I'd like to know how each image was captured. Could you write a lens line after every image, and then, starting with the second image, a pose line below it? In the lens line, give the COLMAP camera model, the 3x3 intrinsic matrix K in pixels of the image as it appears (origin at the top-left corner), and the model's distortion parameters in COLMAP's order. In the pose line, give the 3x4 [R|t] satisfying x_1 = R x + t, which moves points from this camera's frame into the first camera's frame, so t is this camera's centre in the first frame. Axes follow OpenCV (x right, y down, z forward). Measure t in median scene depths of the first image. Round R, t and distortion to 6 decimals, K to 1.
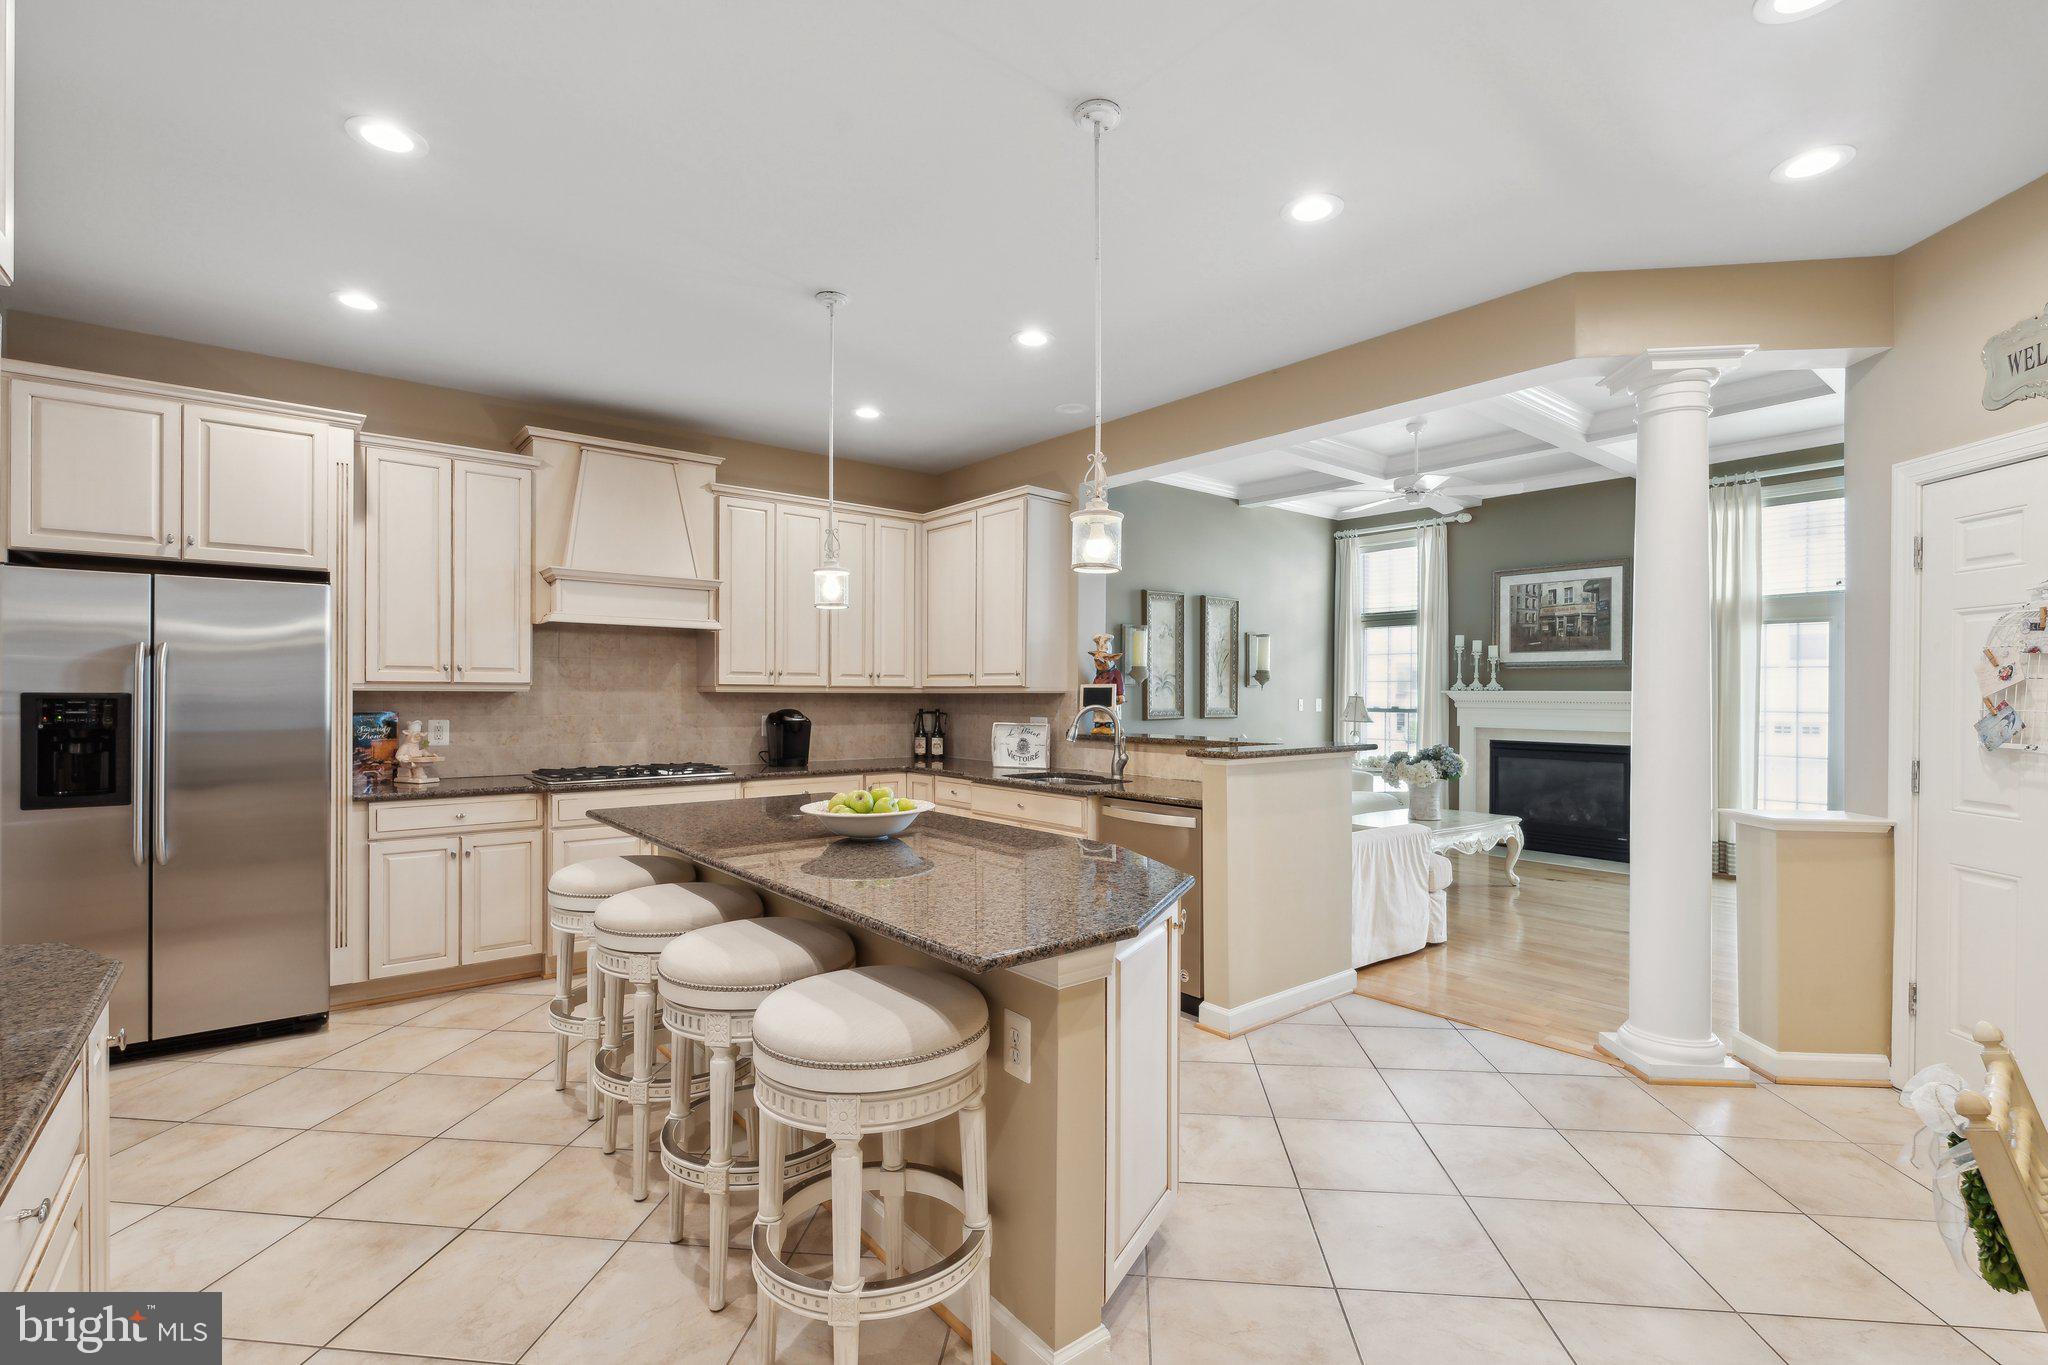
lens RADIAL K [[920.1, 0, 1023.4], [0, 920.1, 696.9], [0, 0, 1]] dist [-0.001320, 0.000150]
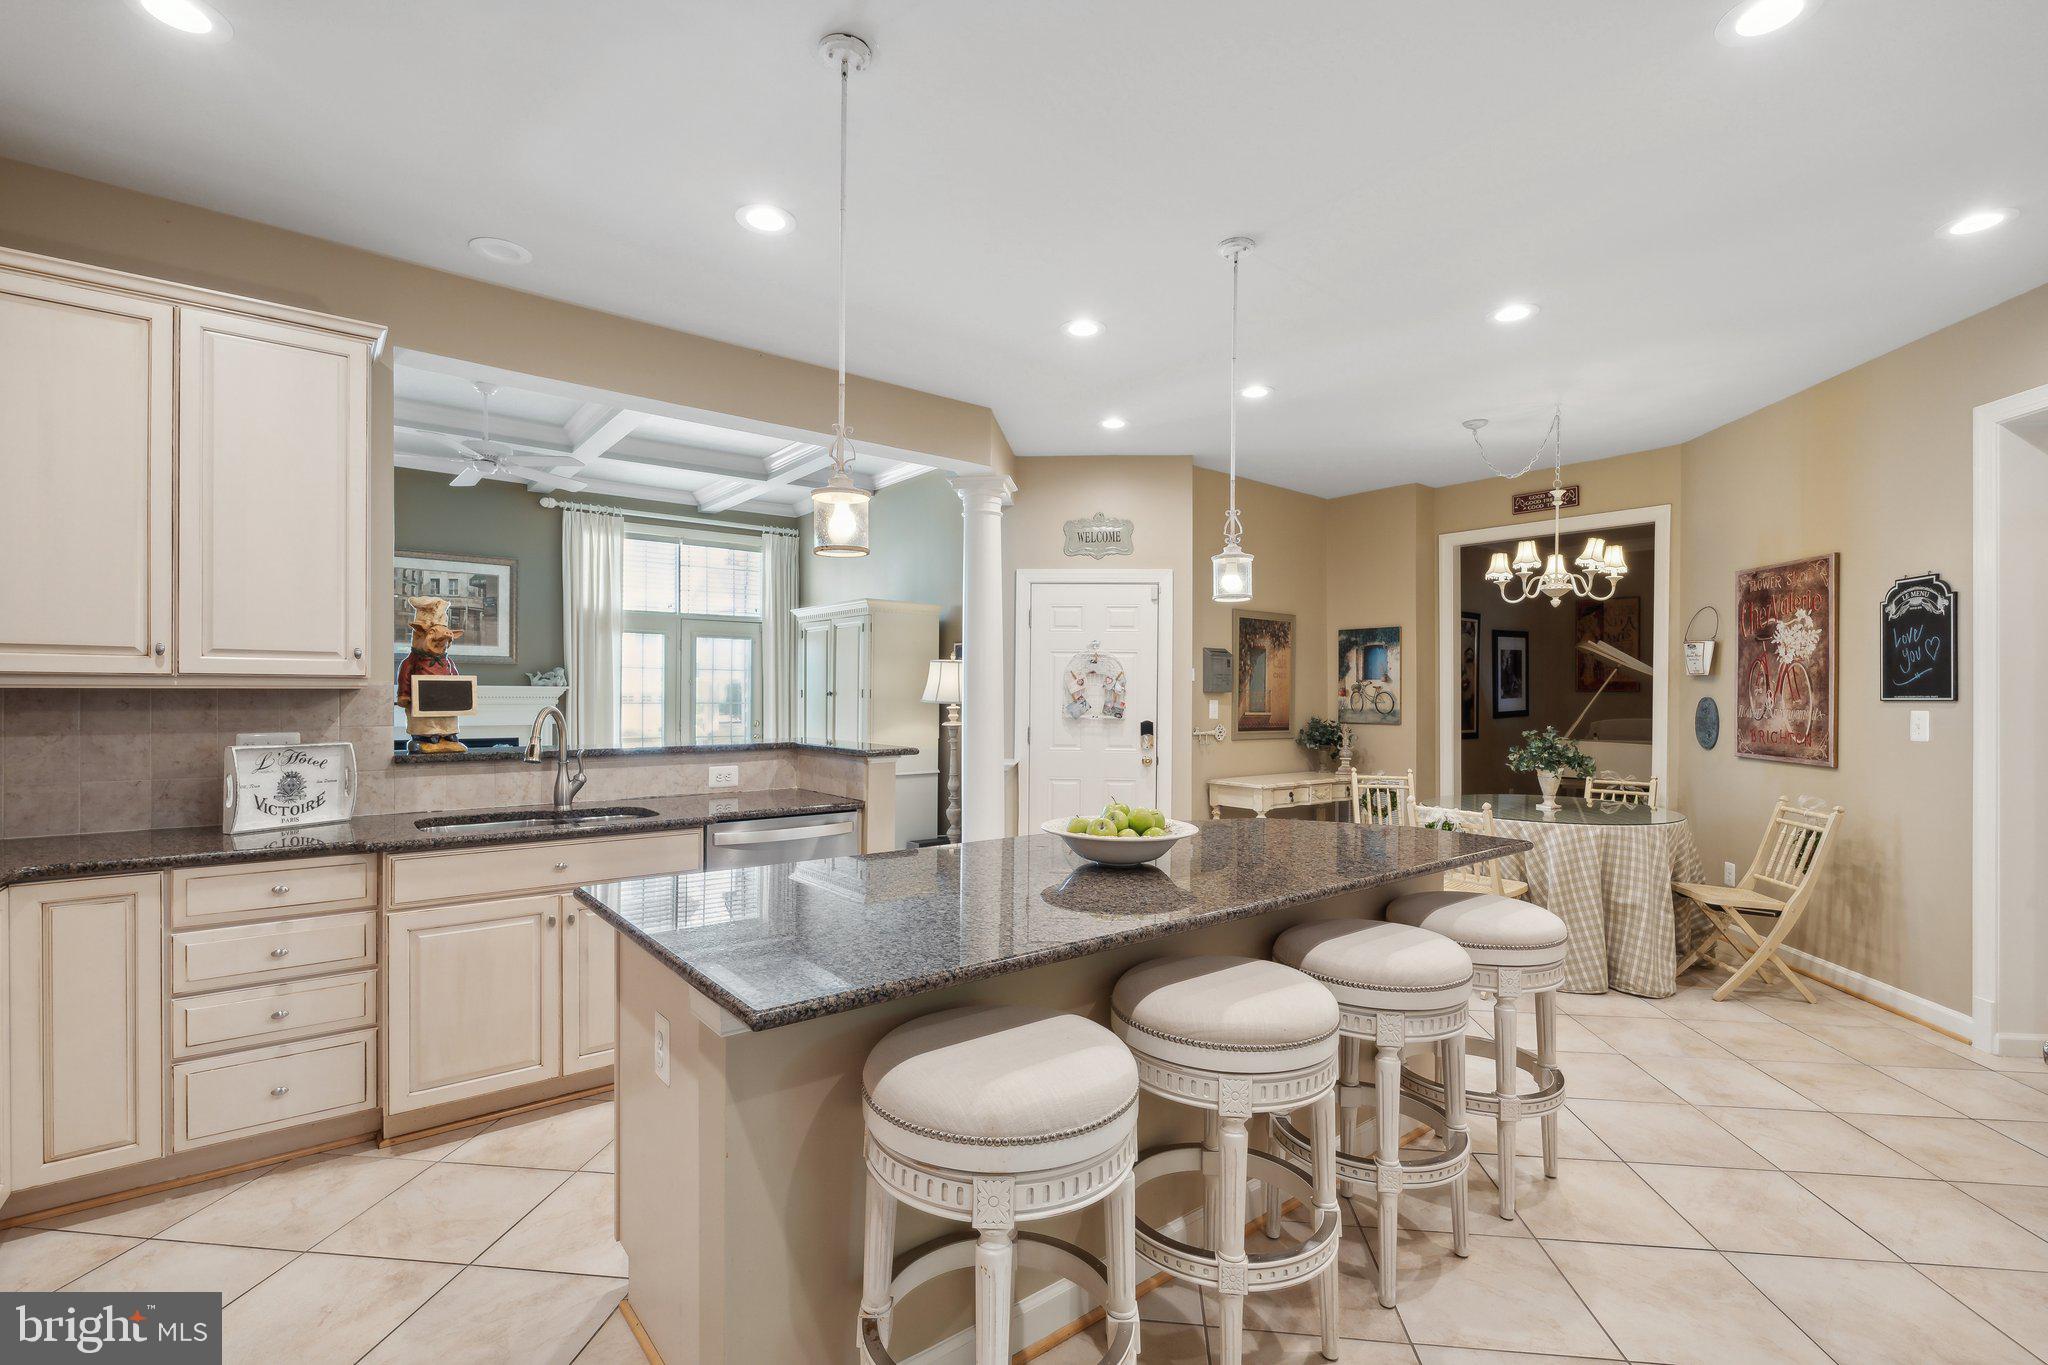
lens RADIAL K [[932.0, 0, 1019.7], [0, 932.0, 695.8], [0, 0, 1]] dist [0.001954, -0.000321]
pose [[-0.003357, -0.005112, 0.999981, -0.609277], [-0.001301, 0.999986, 0.005108, -0.003316], [-0.999994, -0.001284, -0.003363, 0.641895]]
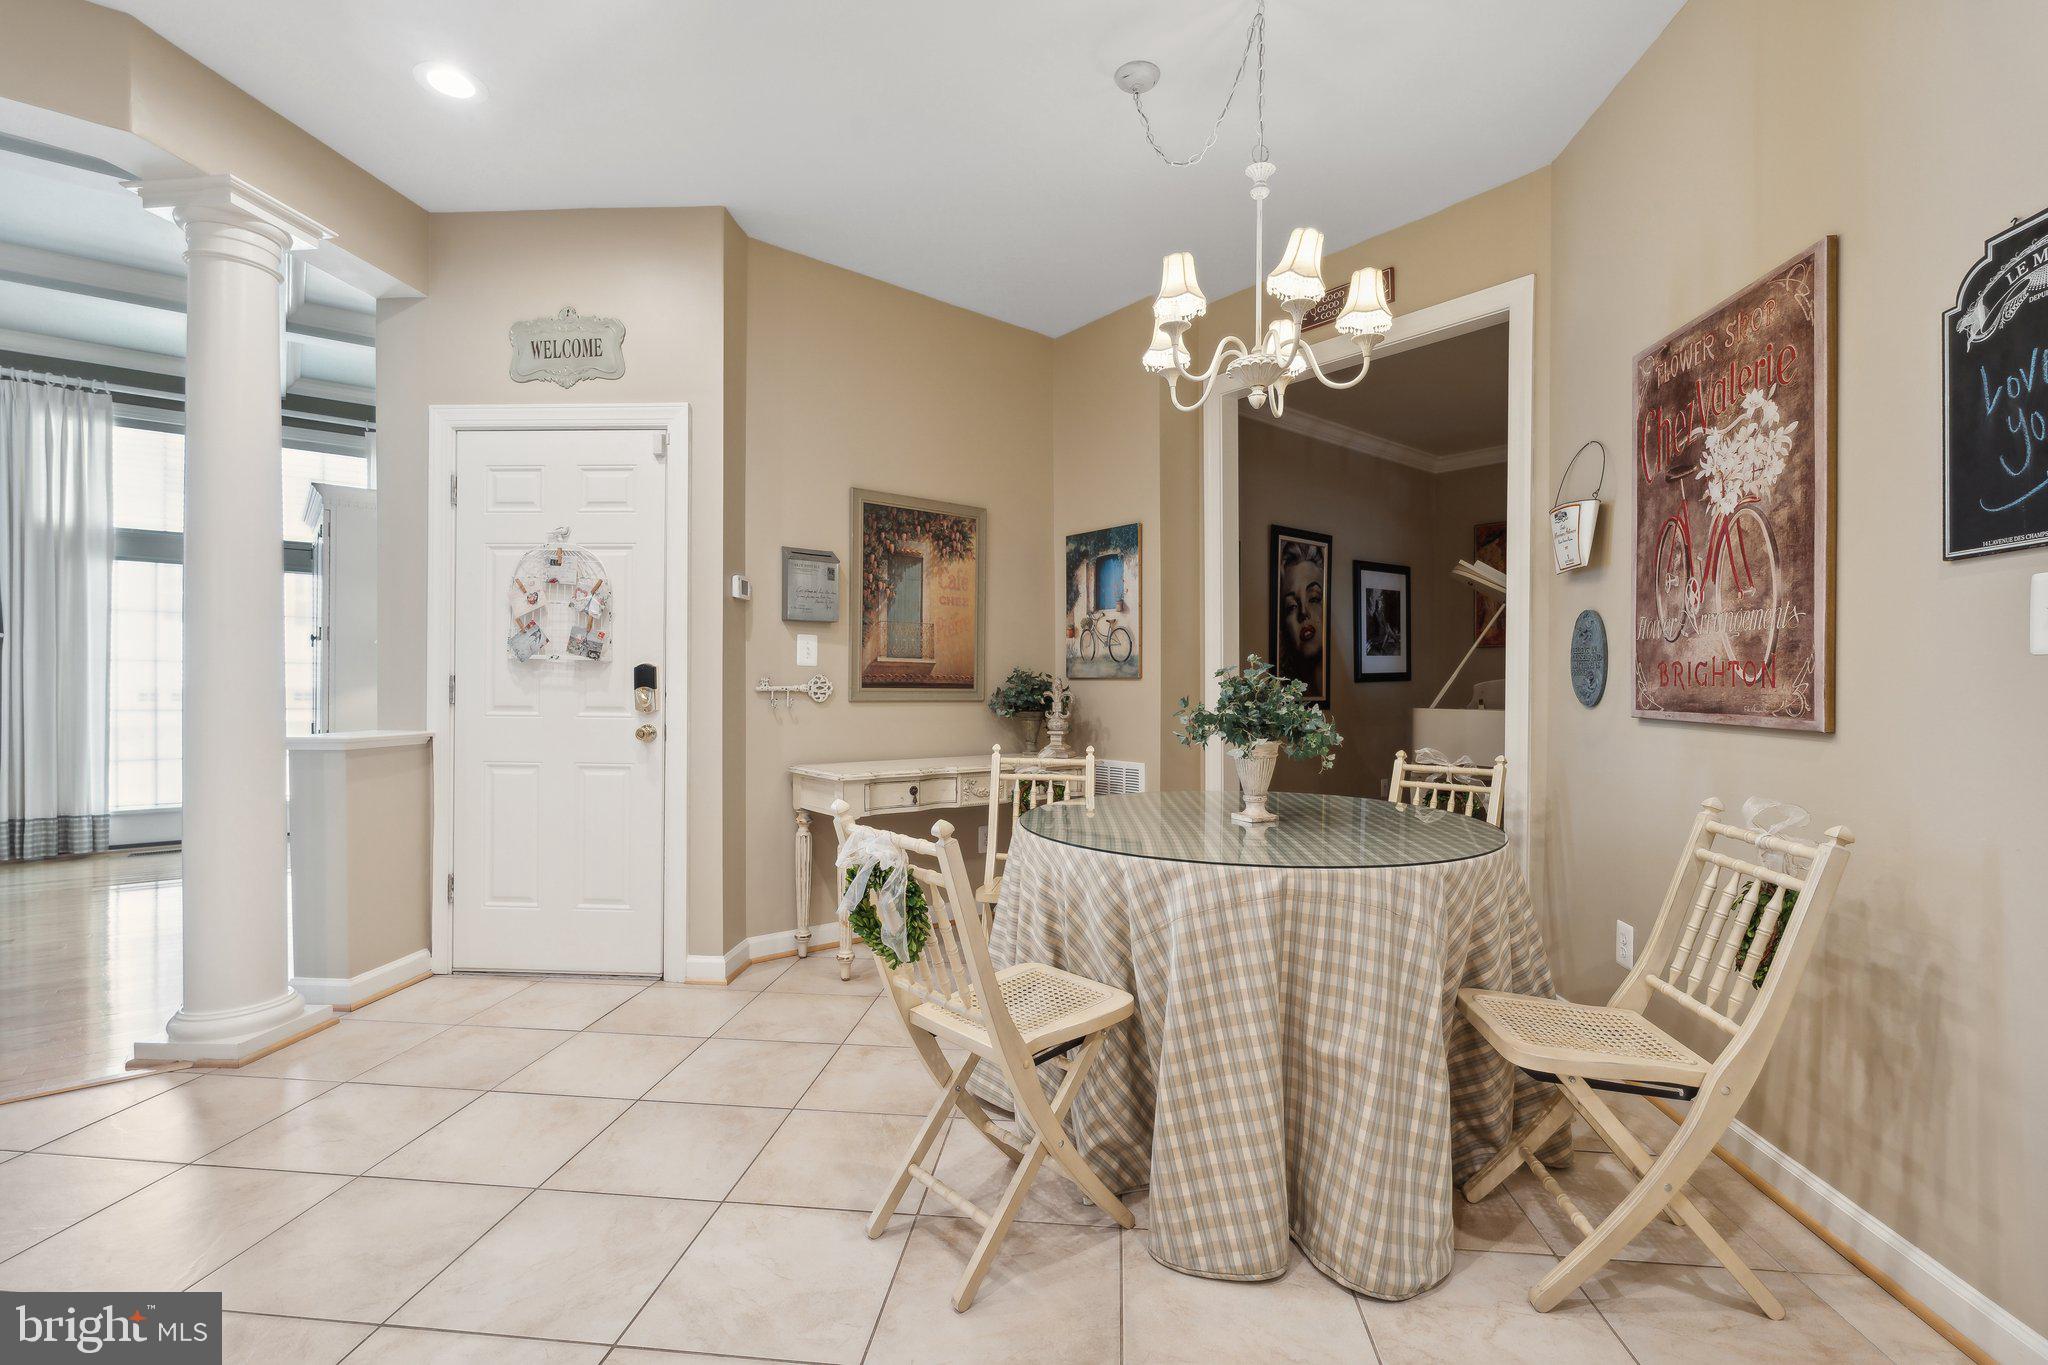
lens RADIAL K [[913.1, 0, 1032.1], [0, 913.1, 687.2], [0, 0, 1]] dist [-0.001495, 0.000029]
pose [[-0.010715, -0.005297, 0.999929, -0.092082], [-0.000695, 0.999986, 0.005290, 0.048435], [-0.999942, -0.000639, -0.010719, 0.191311]]
